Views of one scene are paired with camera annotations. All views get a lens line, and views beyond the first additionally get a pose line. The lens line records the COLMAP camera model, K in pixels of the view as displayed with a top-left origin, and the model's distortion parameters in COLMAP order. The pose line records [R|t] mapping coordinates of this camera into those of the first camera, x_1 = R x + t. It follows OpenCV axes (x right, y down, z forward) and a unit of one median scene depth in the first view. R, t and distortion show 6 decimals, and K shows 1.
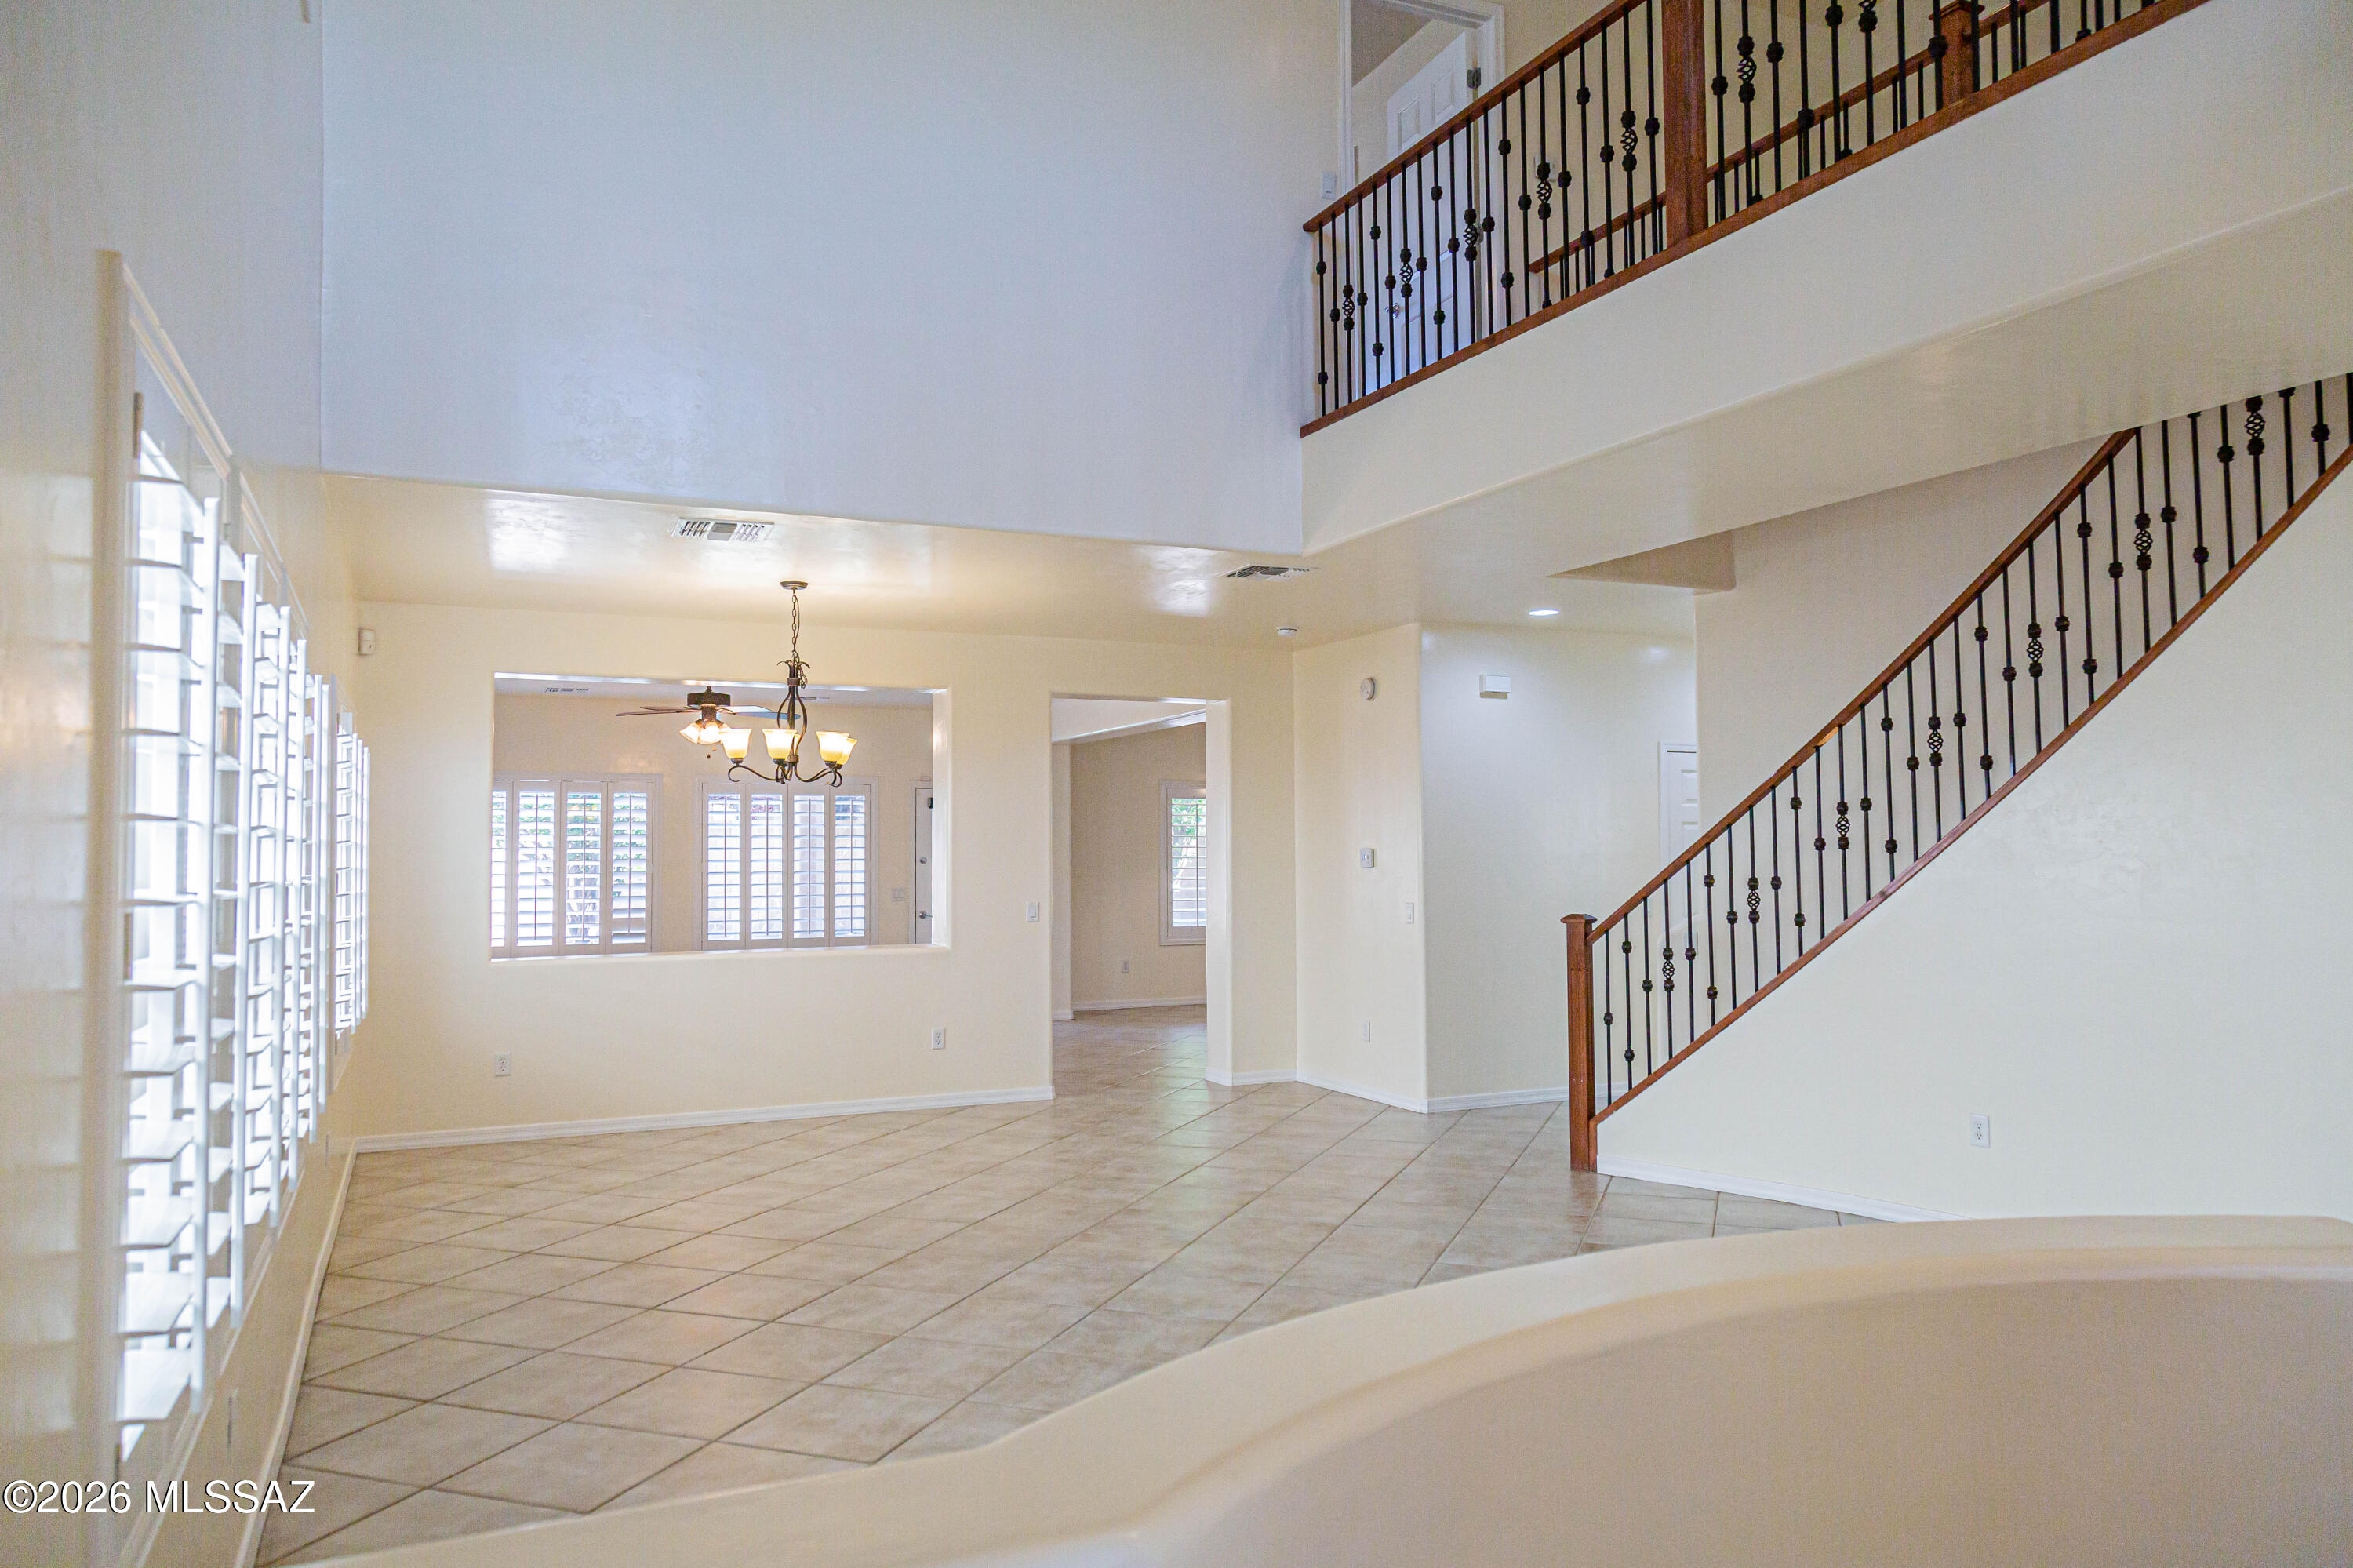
lens RADIAL K [[1553.3, 0, 1176.5], [0, 1553.3, 784.0], [0, 0, 1]] dist [0.004695, -0.001172]
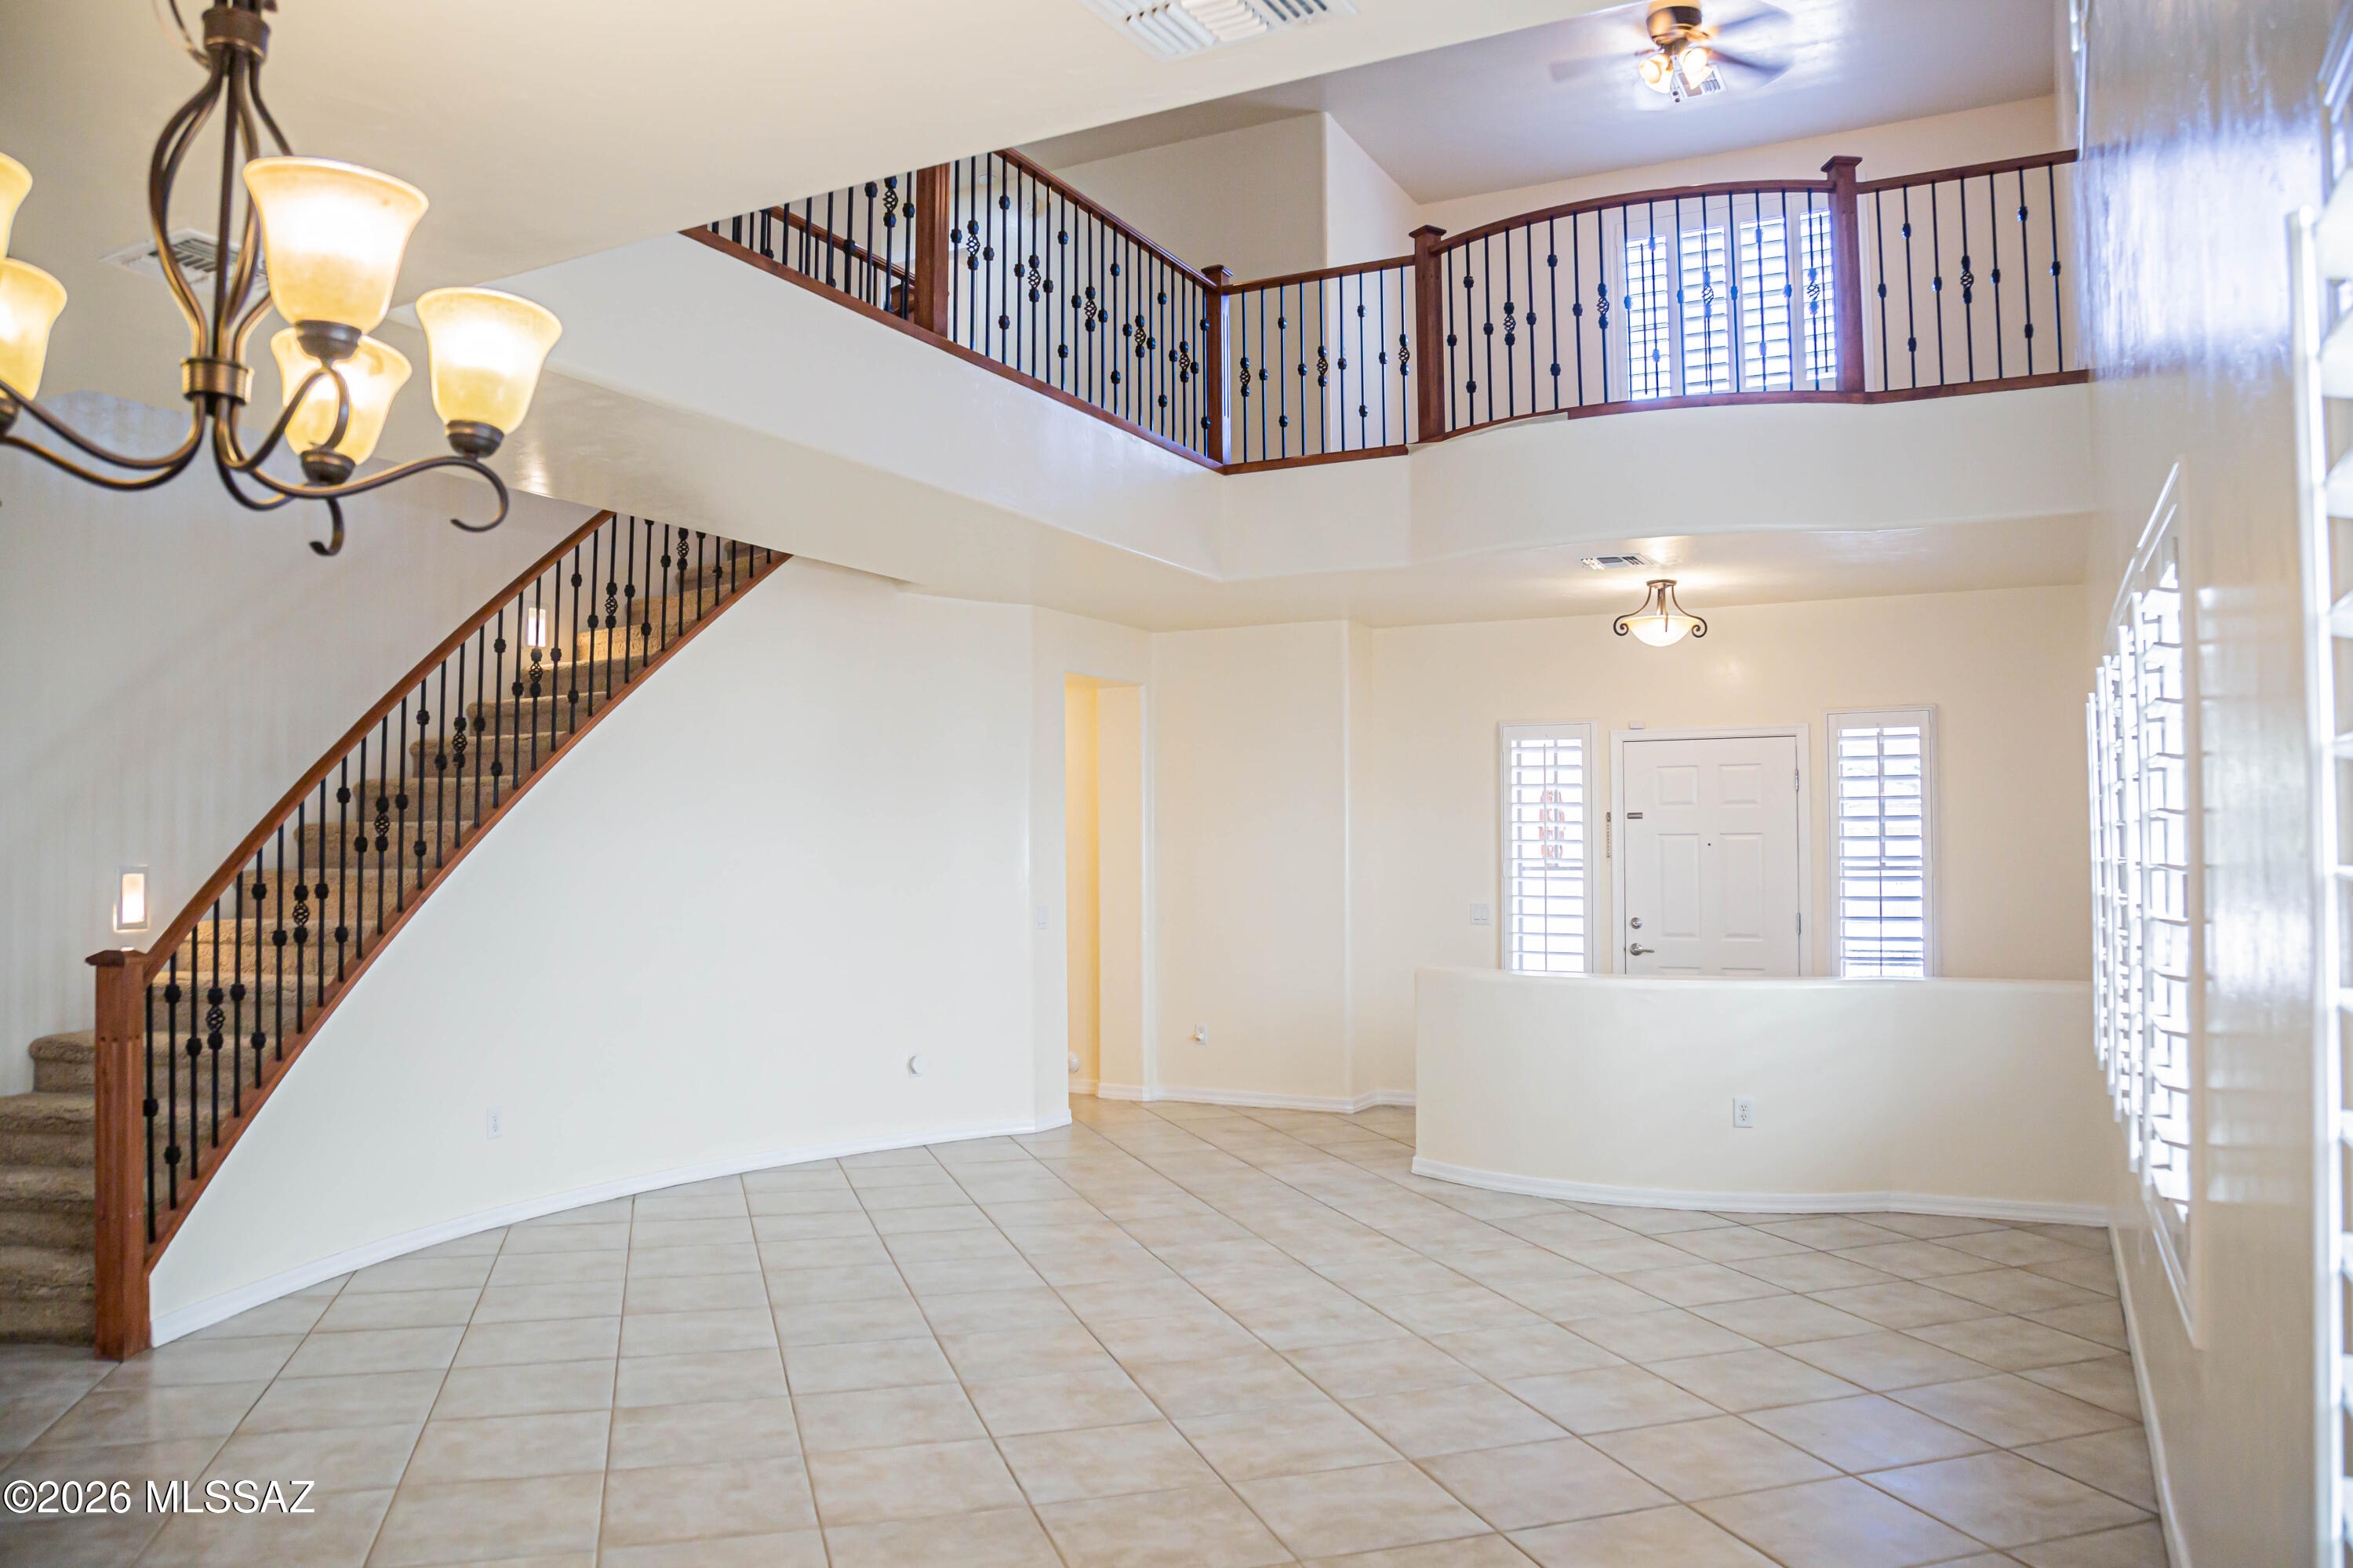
lens RADIAL K [[1605.4, 0, 1176.5], [0, 1605.4, 784.0], [0, 0, 1]] dist [-0.092408, 0.006913]
pose [[-0.594933, 0.043634, 0.802590, -0.491322], [-0.029630, 0.996656, -0.076148, 0.052187], [-0.803229, -0.069084, -0.591651, 1.026128]]
